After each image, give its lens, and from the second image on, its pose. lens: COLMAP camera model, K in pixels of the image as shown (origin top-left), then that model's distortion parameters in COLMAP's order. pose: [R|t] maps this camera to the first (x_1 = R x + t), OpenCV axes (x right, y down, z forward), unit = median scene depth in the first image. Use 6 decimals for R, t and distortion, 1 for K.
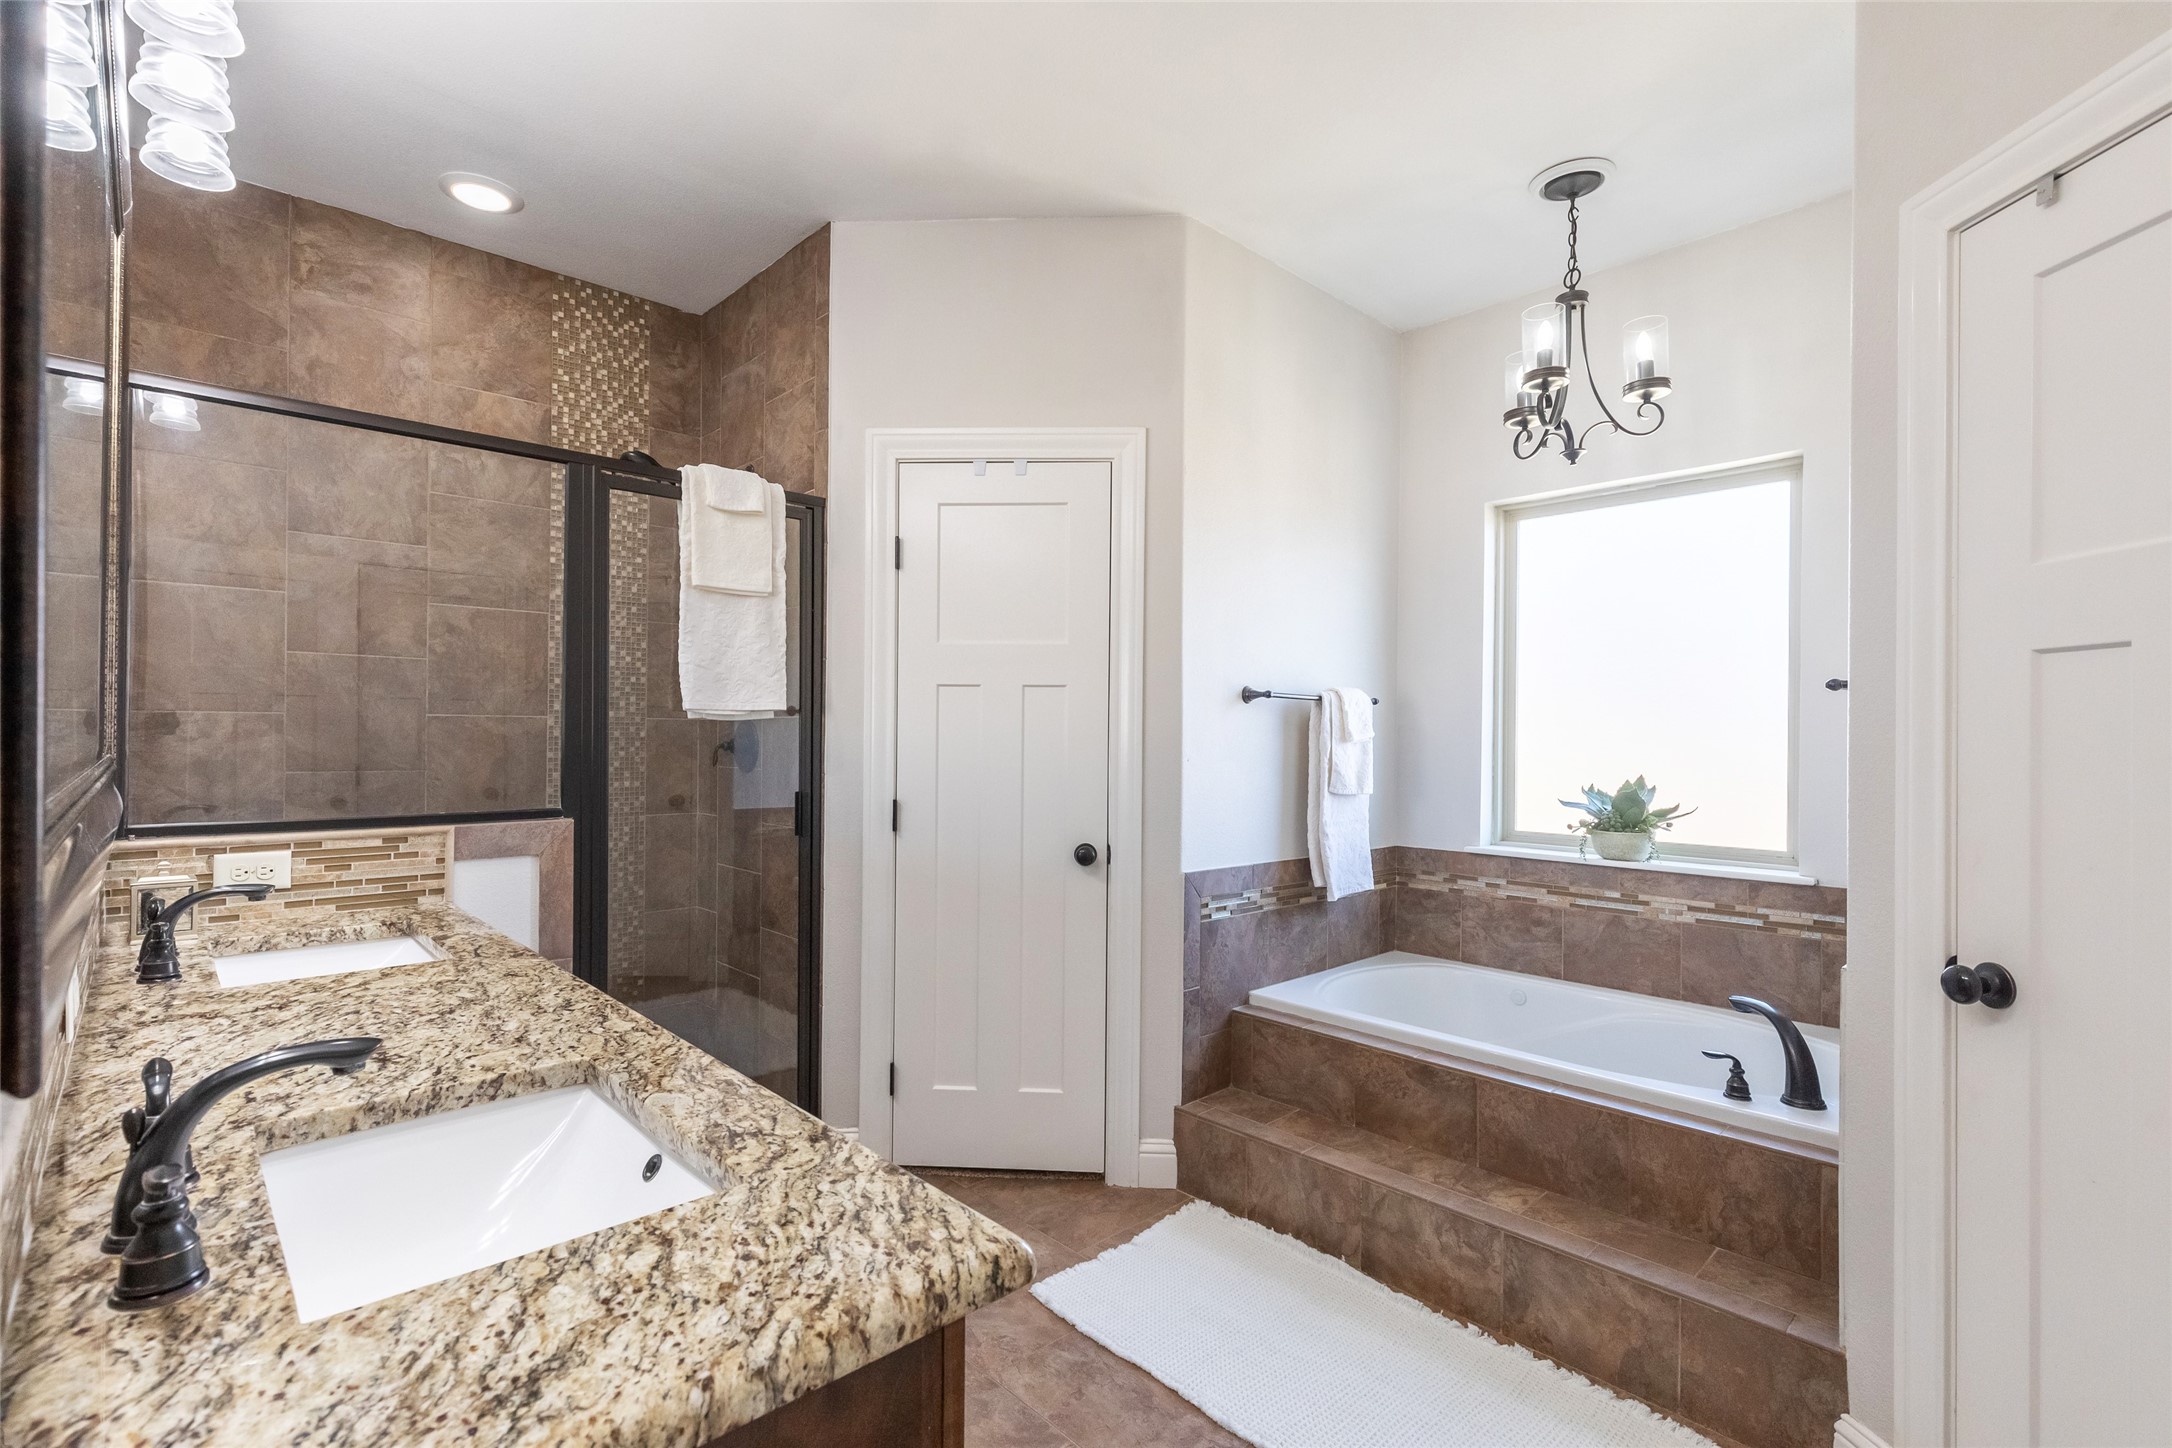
lens RADIAL K [[995.3, 0, 1087.1], [0, 995.3, 730.2], [0, 0, 1]] dist [0.006039, -0.000747]
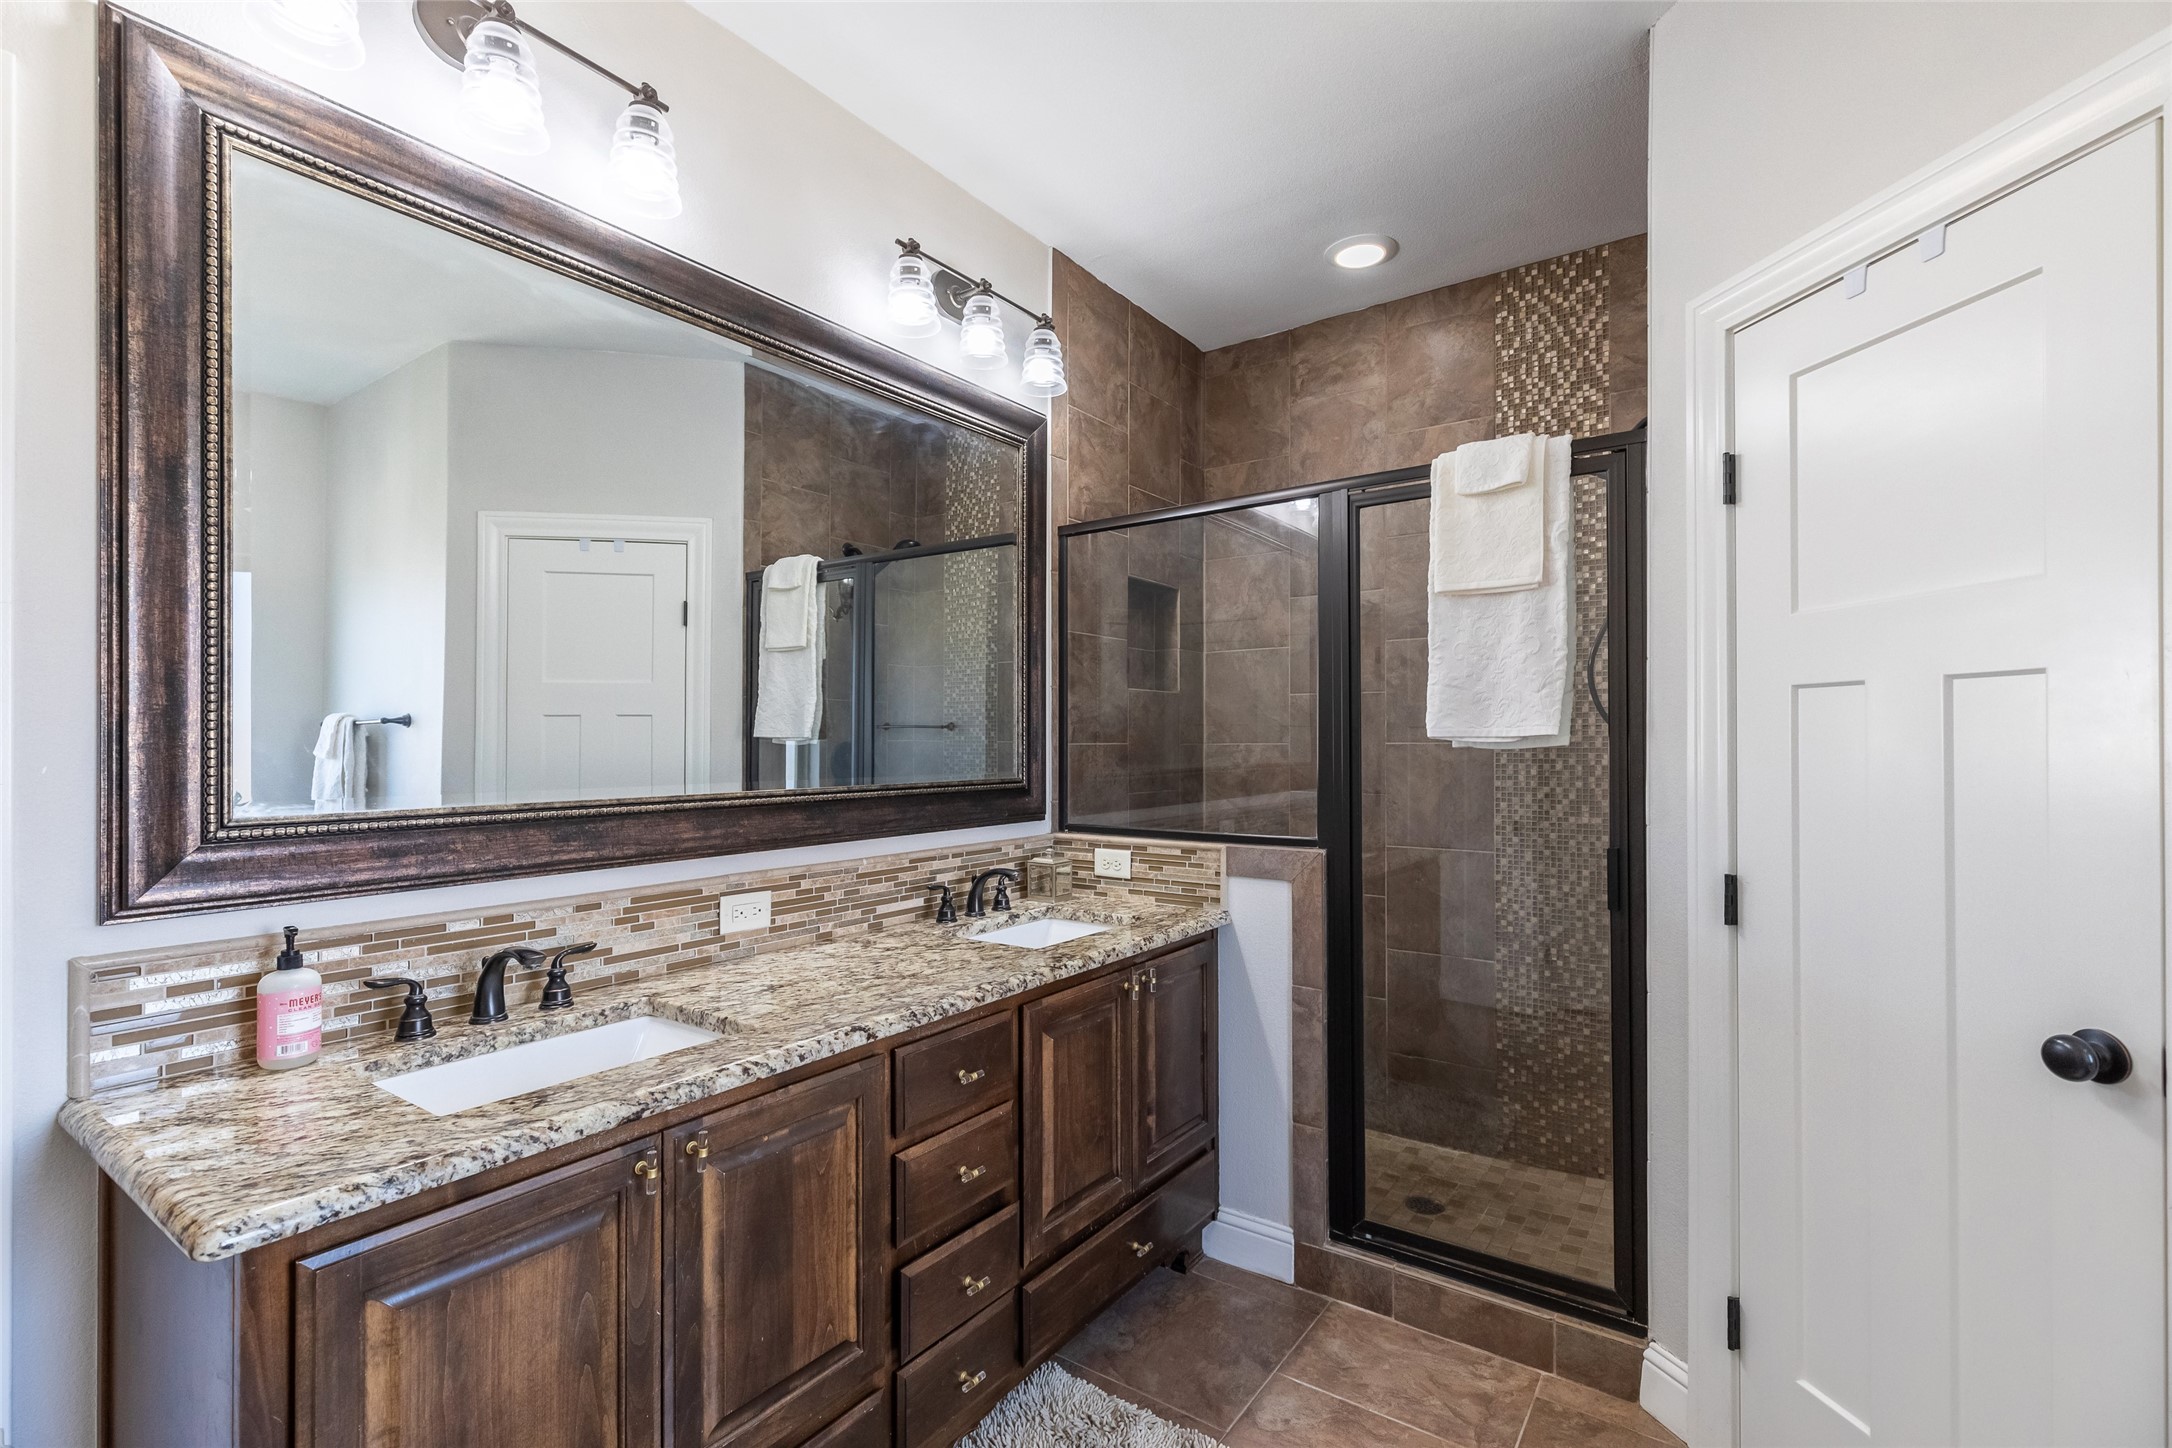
lens RADIAL K [[995.3, 0, 1087.1], [0, 995.3, 730.2], [0, 0, 1]] dist [0.006039, -0.000747]
pose [[0.179030, -0.019048, -0.983659, 0.389982], [0.007240, 0.999811, -0.018043, -0.013632], [0.983817, -0.003892, 0.179134, 0.545219]]
